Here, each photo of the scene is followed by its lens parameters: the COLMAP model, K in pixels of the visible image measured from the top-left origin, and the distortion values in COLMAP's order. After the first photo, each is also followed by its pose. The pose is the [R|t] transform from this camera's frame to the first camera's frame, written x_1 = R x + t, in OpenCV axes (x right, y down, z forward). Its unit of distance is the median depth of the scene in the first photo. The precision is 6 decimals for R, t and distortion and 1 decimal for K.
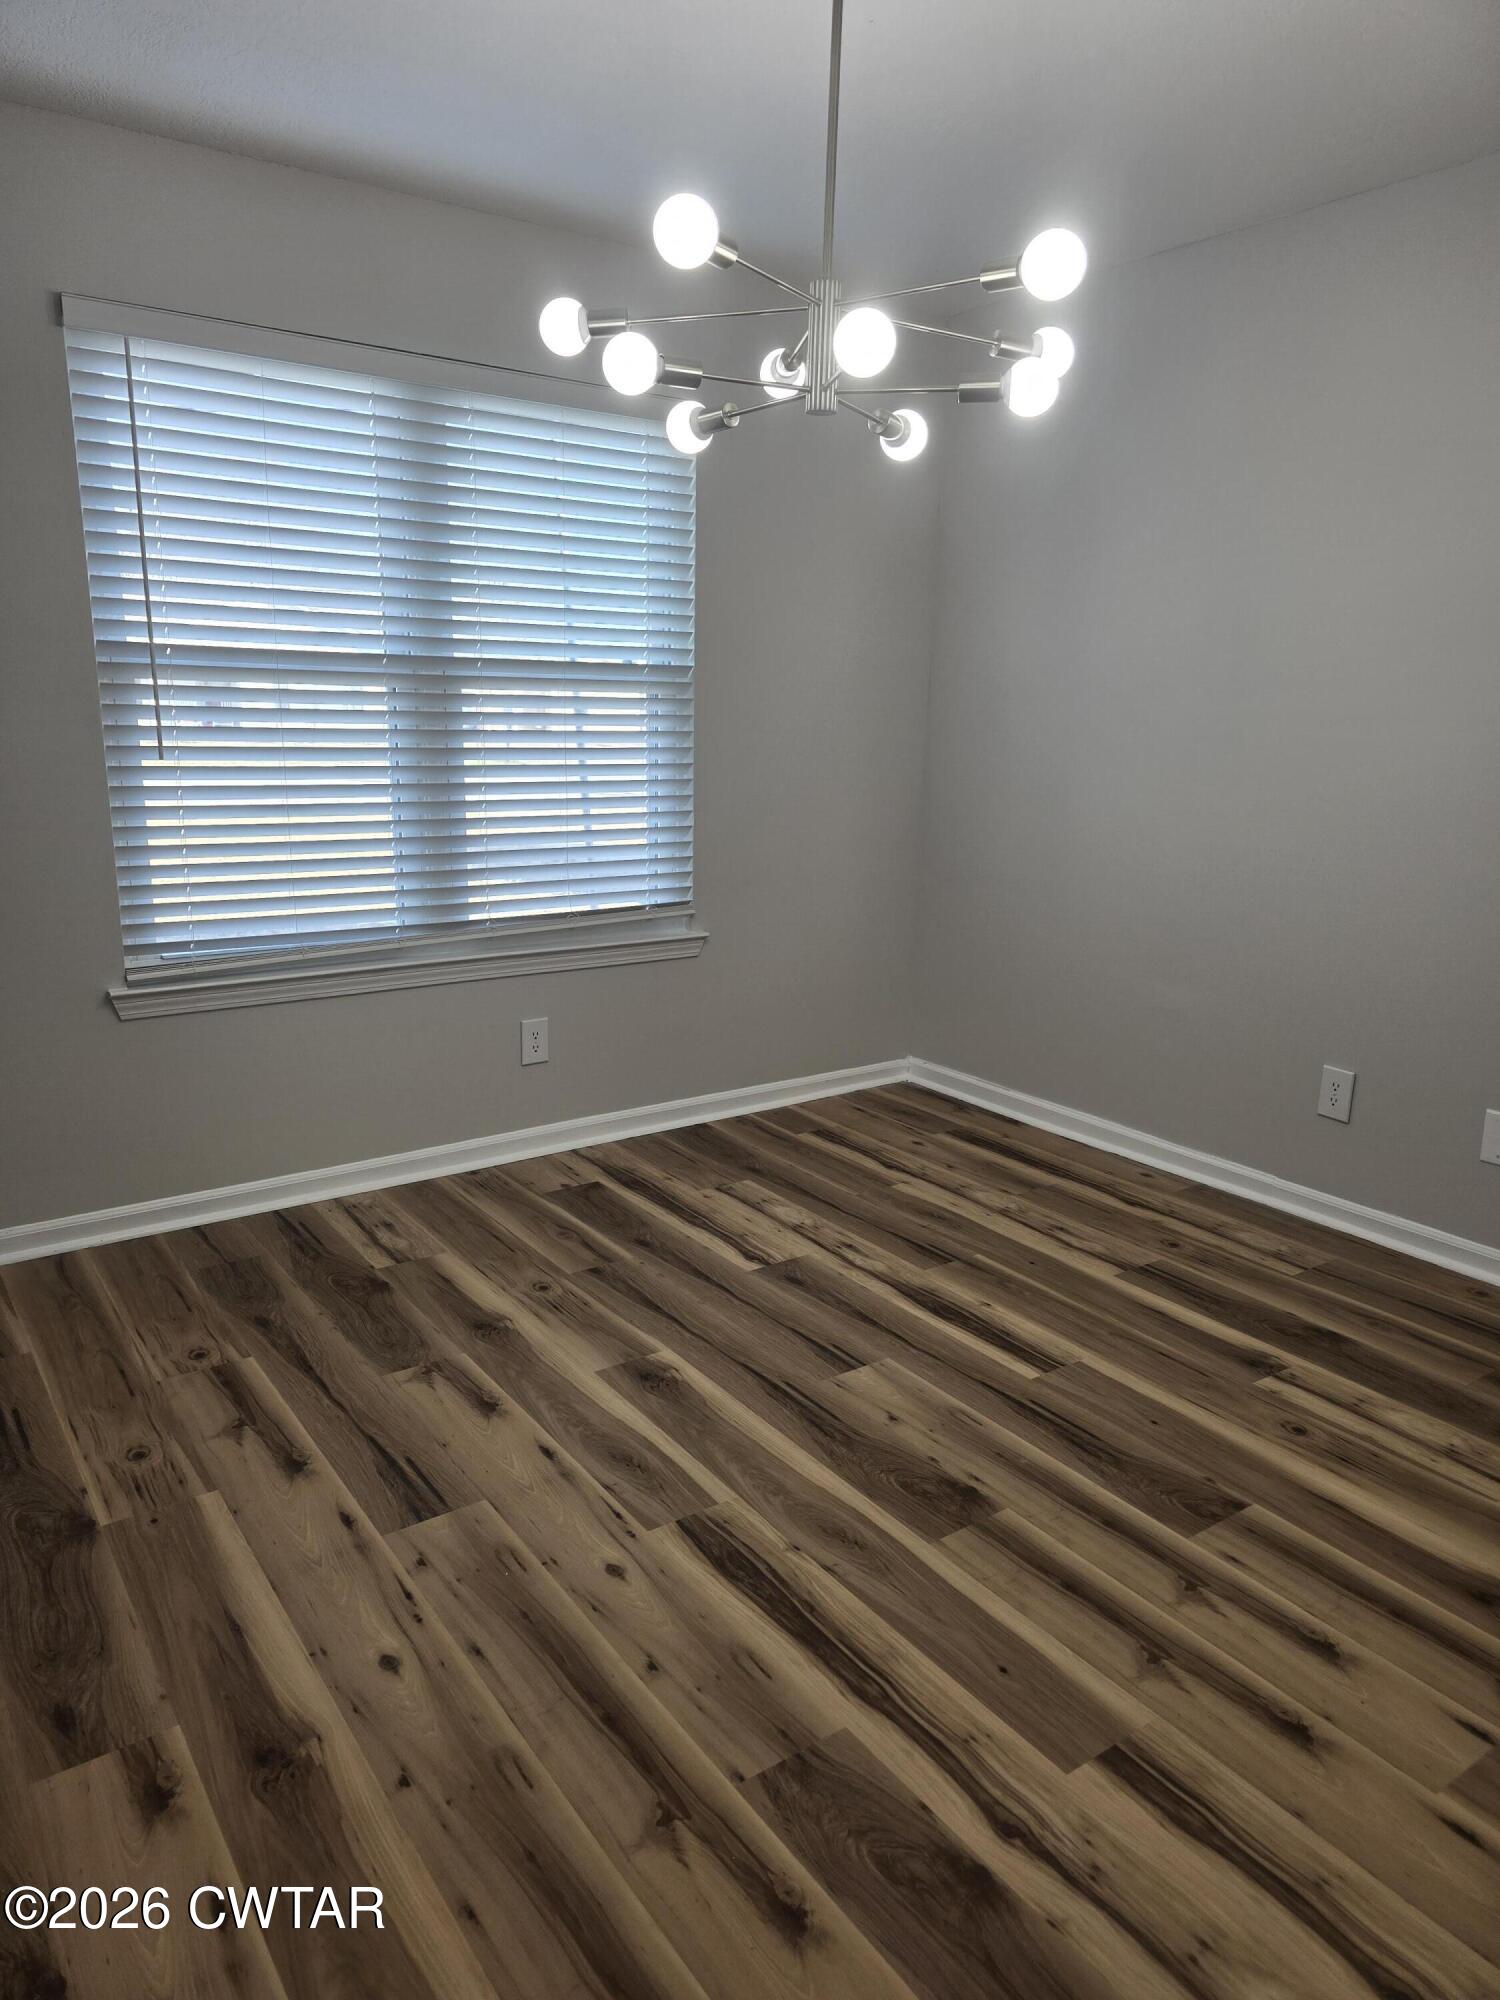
lens RADIAL K [[1350.3, 0, 738.7], [0, 1350.3, 1008.5], [0, 0, 1]] dist [0.038188, -0.029870]
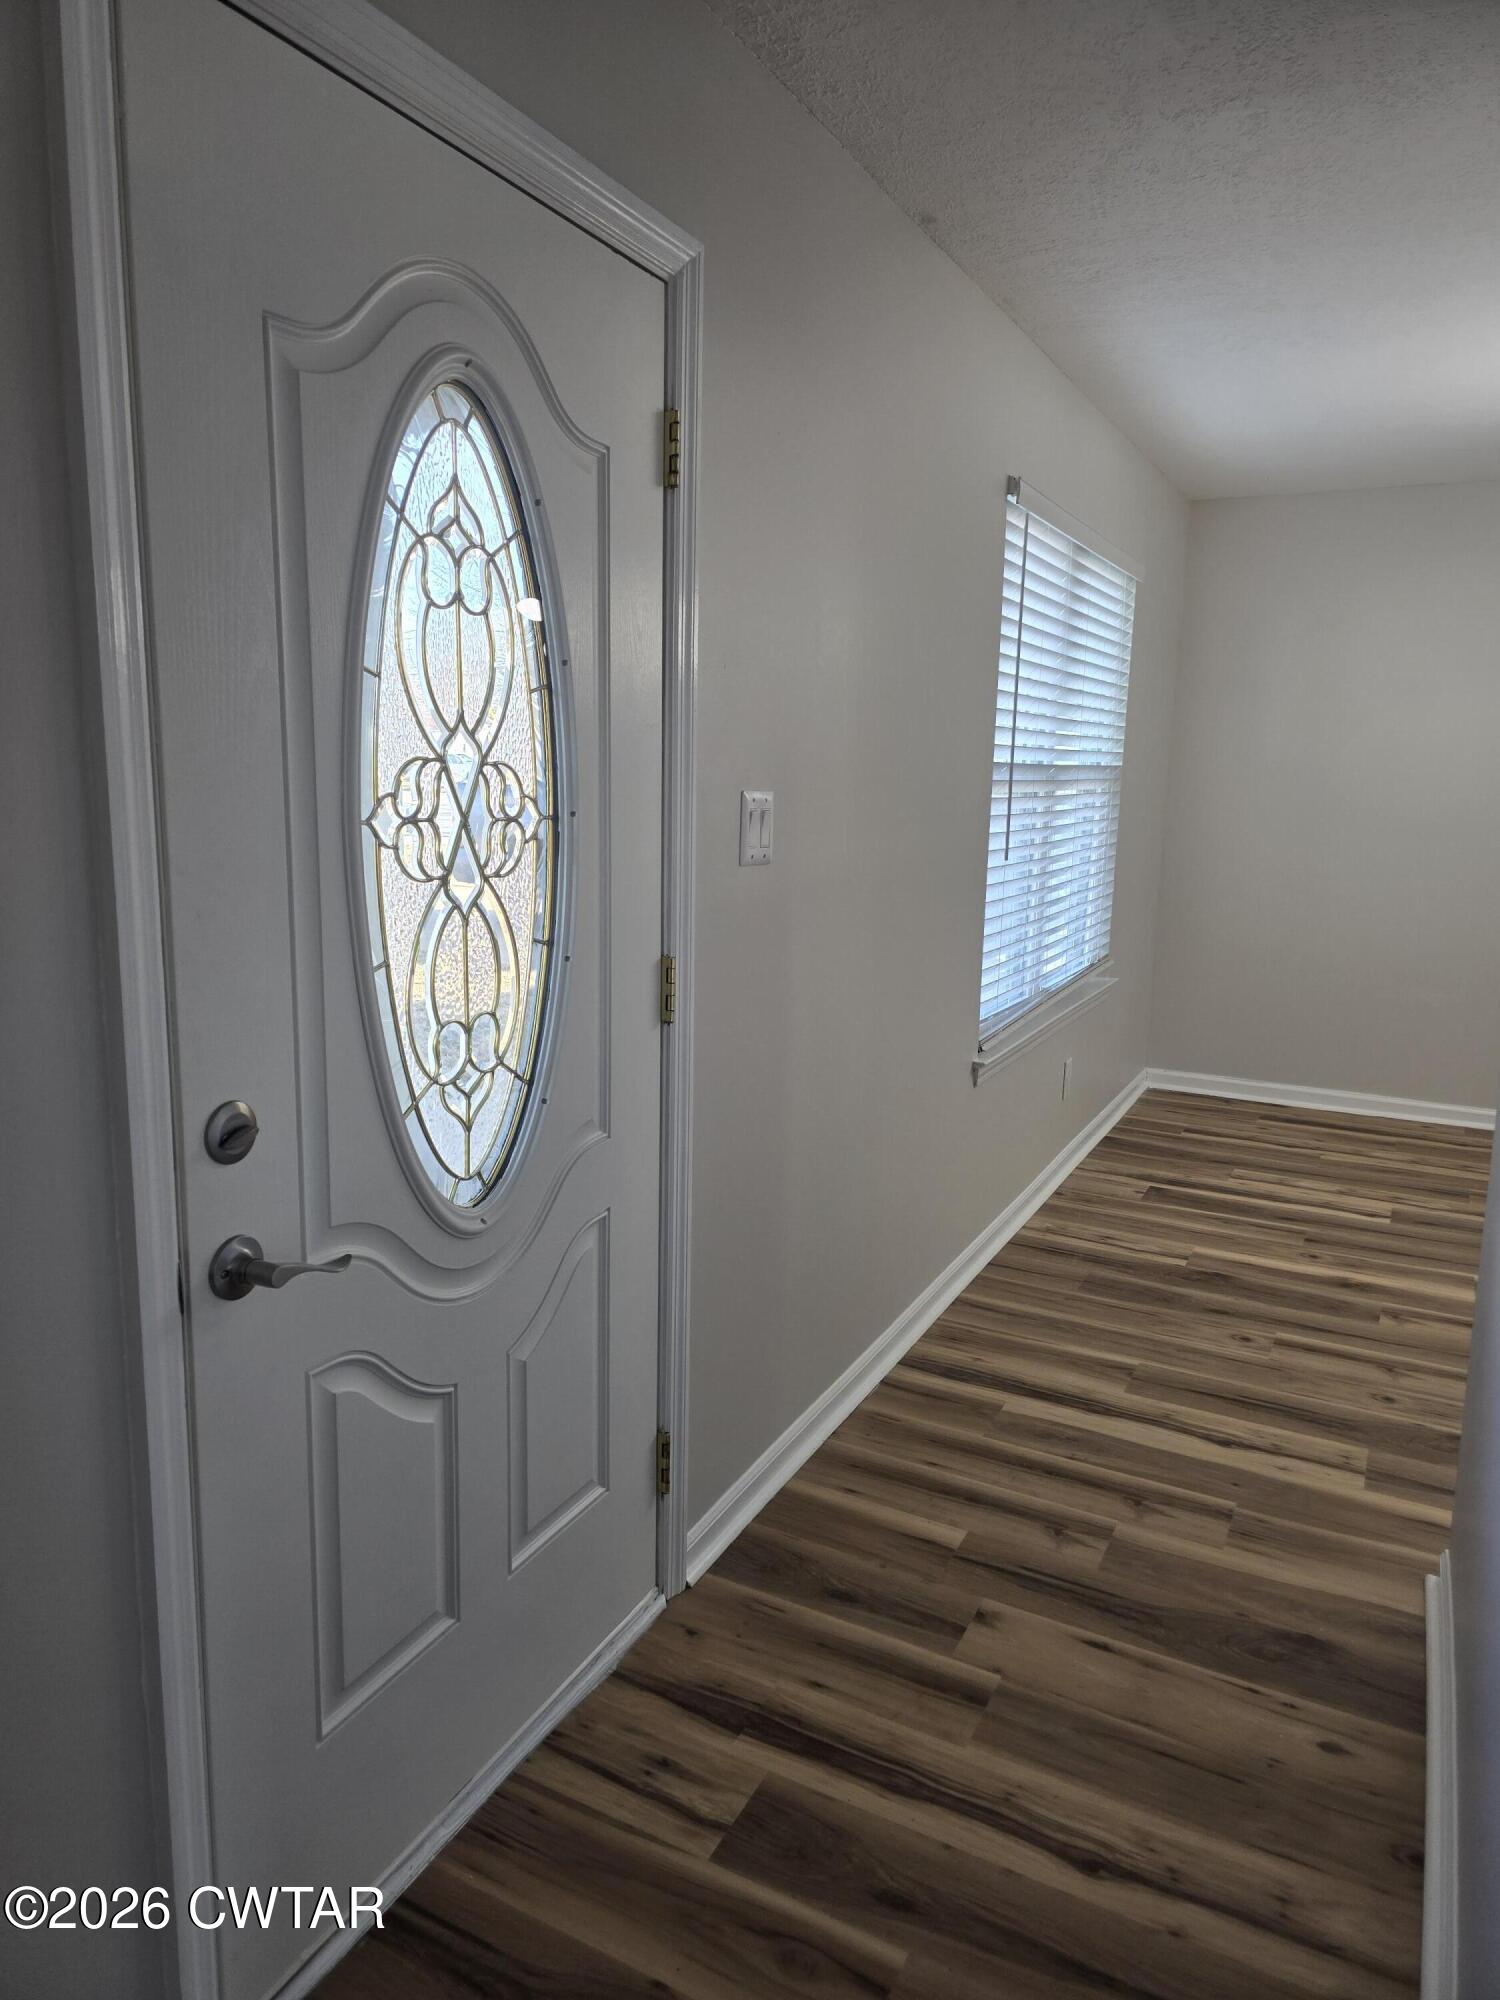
lens RADIAL K [[1350.3, 0, 712.7], [0, 1350.3, 975.7], [0, 0, 1]] dist [0.038188, -0.029870]
pose [[0.899064, -0.075718, 0.431220, -1.292809], [0.103001, 0.993867, -0.040236, -0.068168], [-0.425529, 0.080591, 0.901349, 0.071970]]
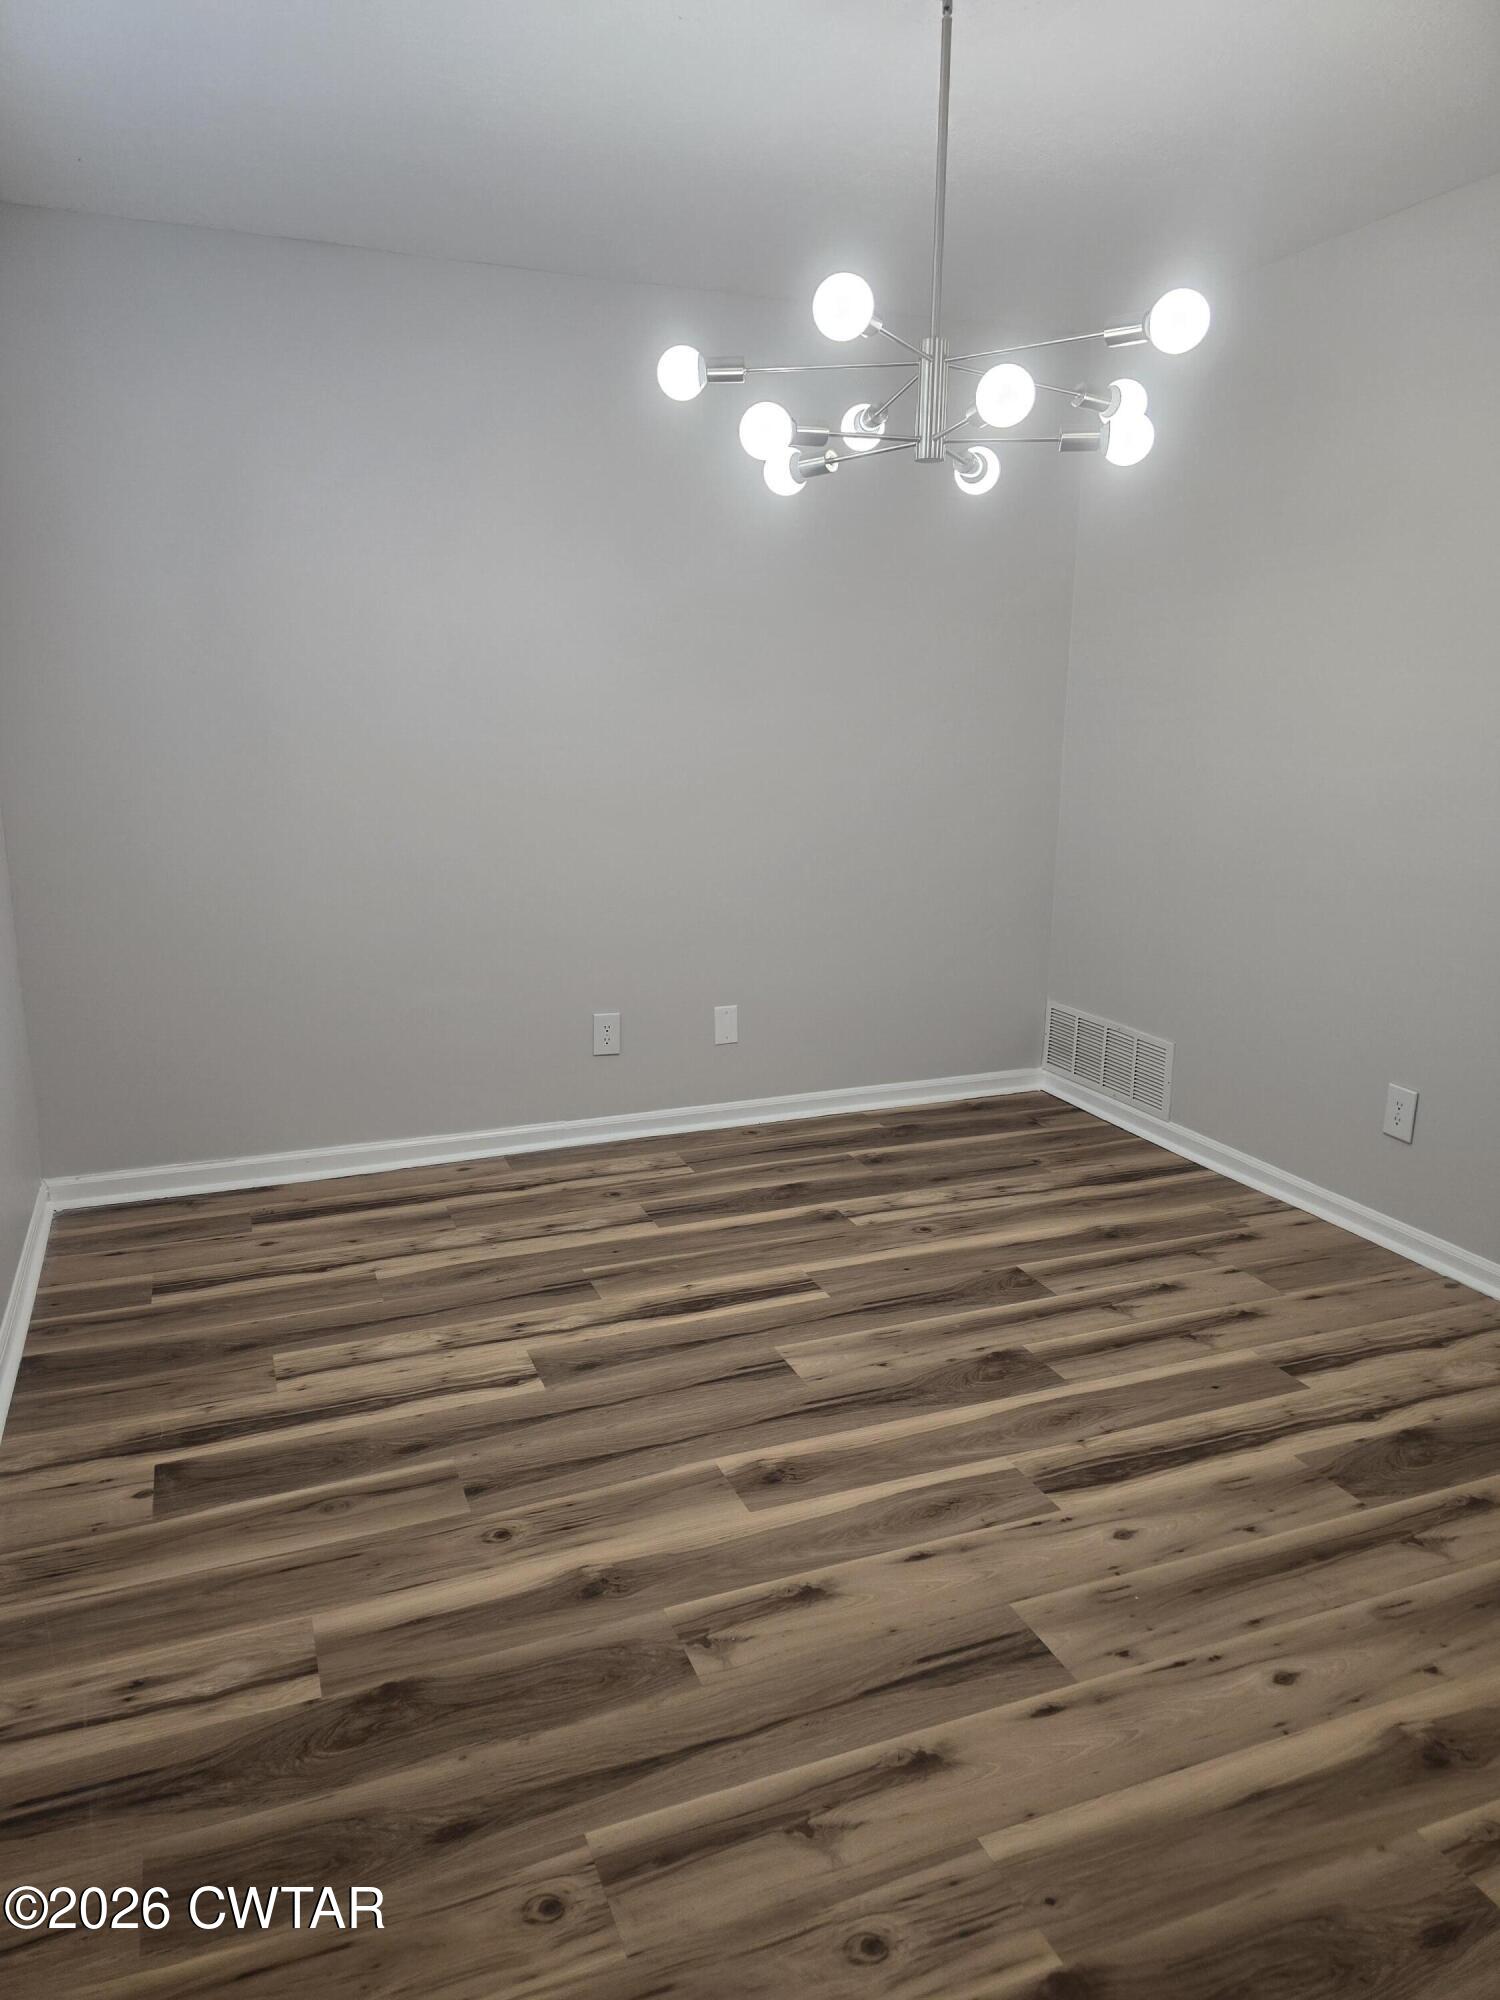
lens RADIAL K [[1350.3, 0, 745.6], [0, 1350.3, 988.6], [0, 0, 1]] dist [0.038188, -0.029870]
pose [[0.239225, -0.226890, 0.944083, -0.806777], [0.225099, 0.958785, 0.173384, -0.189828], [-0.944511, 0.171034, 0.280438, 0.676449]]
